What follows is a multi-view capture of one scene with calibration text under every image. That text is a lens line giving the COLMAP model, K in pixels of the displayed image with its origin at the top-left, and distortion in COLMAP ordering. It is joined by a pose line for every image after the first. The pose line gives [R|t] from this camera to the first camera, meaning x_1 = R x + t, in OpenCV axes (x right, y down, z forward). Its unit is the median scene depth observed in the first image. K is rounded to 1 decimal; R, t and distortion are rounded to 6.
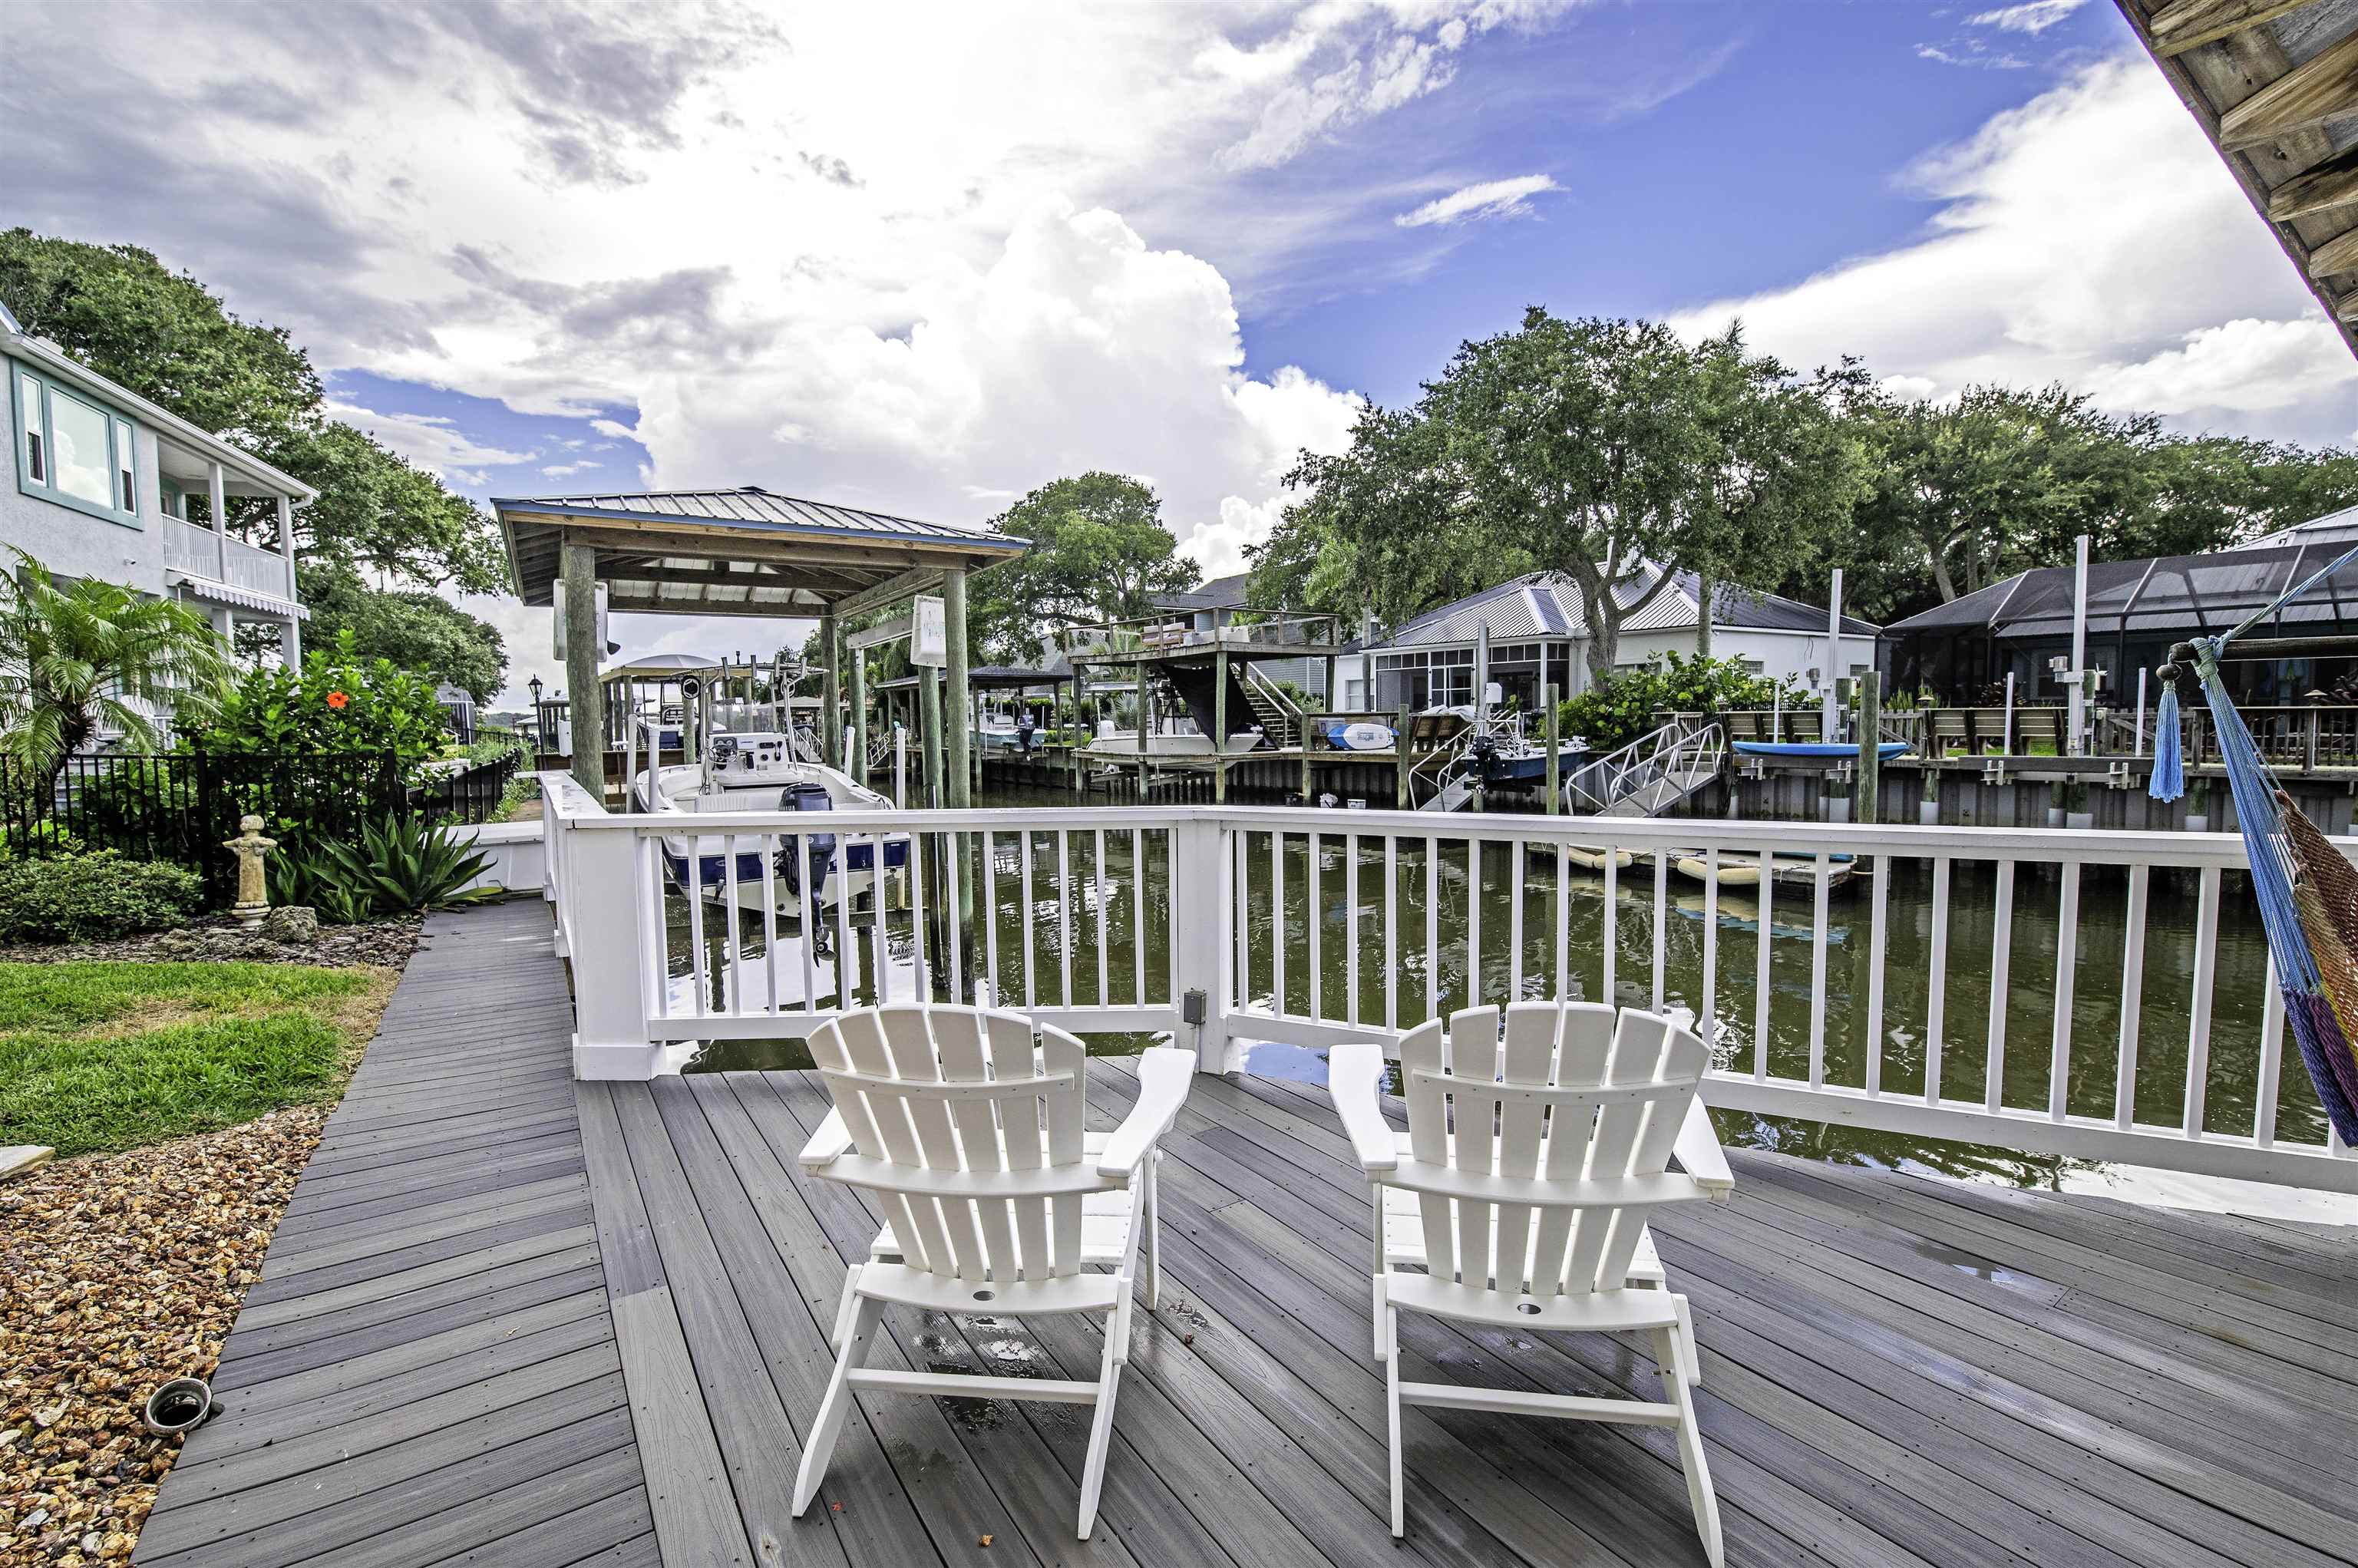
lens RADIAL K [[1015.7, 0, 1179.0], [0, 1015.7, 784.0], [0, 0, 1]] dist [-0.019812, -0.000041]
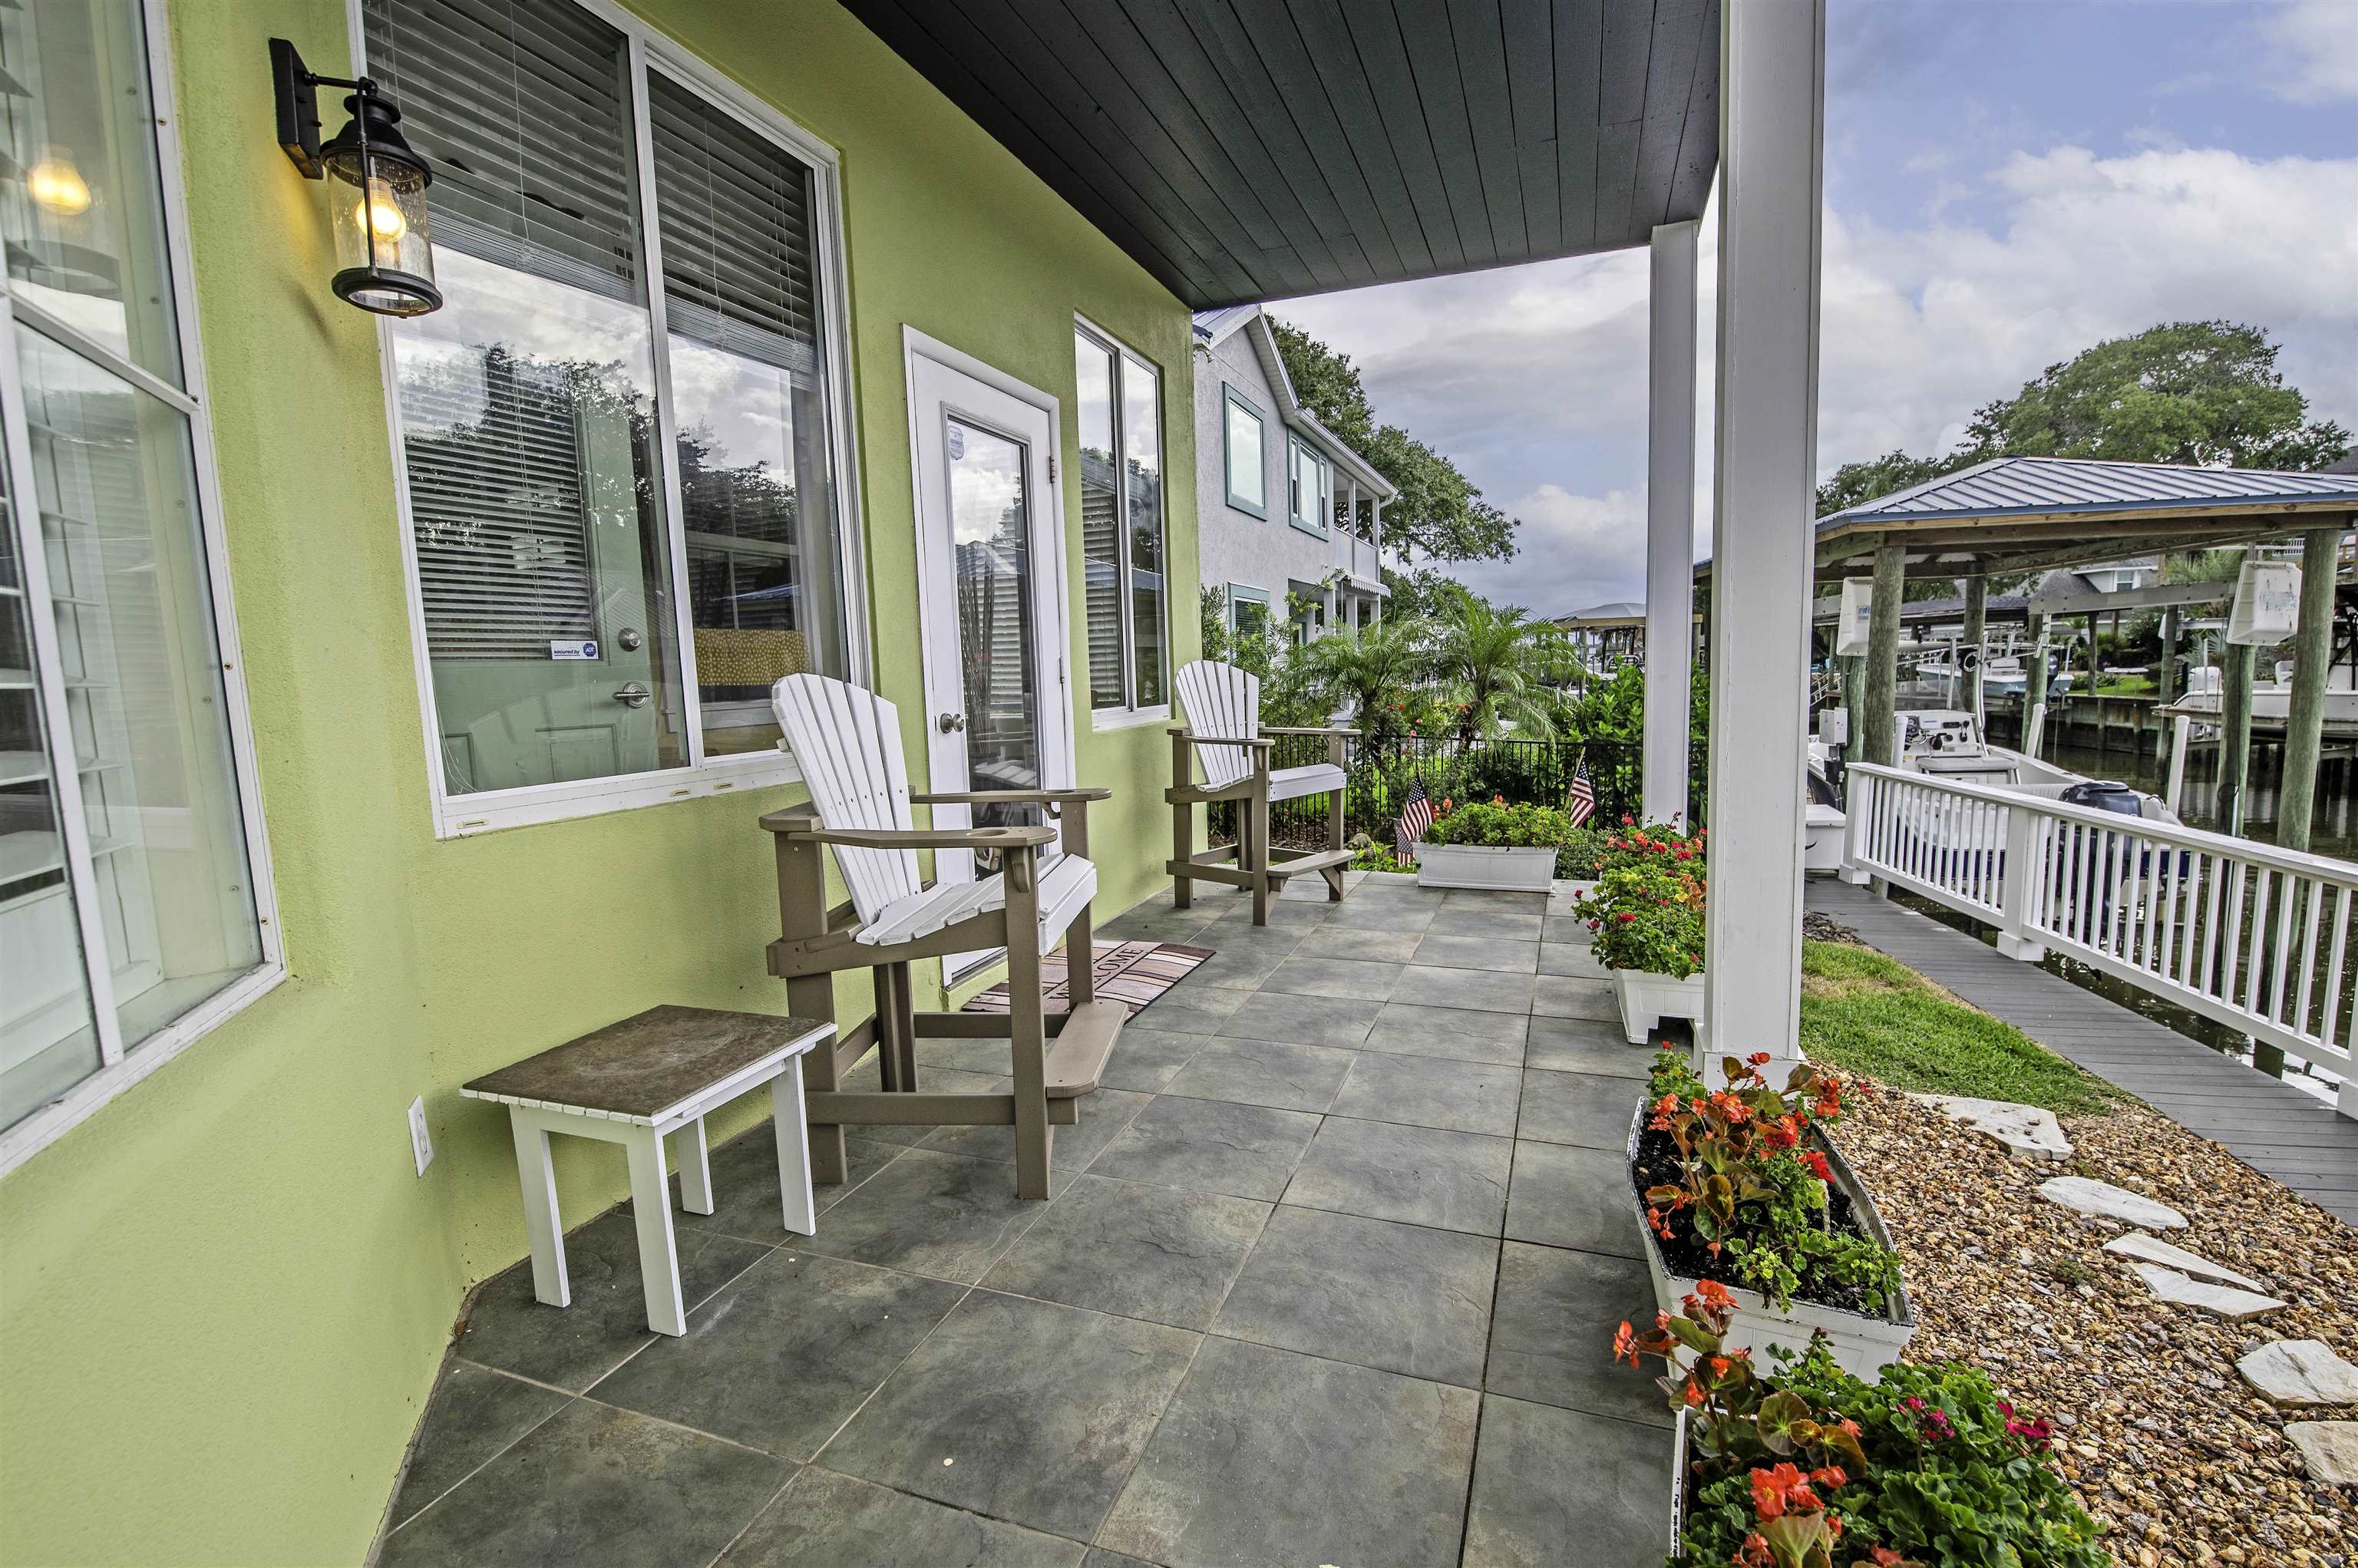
lens RADIAL K [[1052.4, 0, 1188.5], [0, 1052.4, 801.0], [0, 0, 1]] dist [-0.025511, -0.000482]
pose [[0.723338, 0.074167, -0.686499, -0.193441], [-0.021727, 0.996167, 0.084729, -0.026154], [0.690152, -0.046372, 0.722177, -0.150517]]
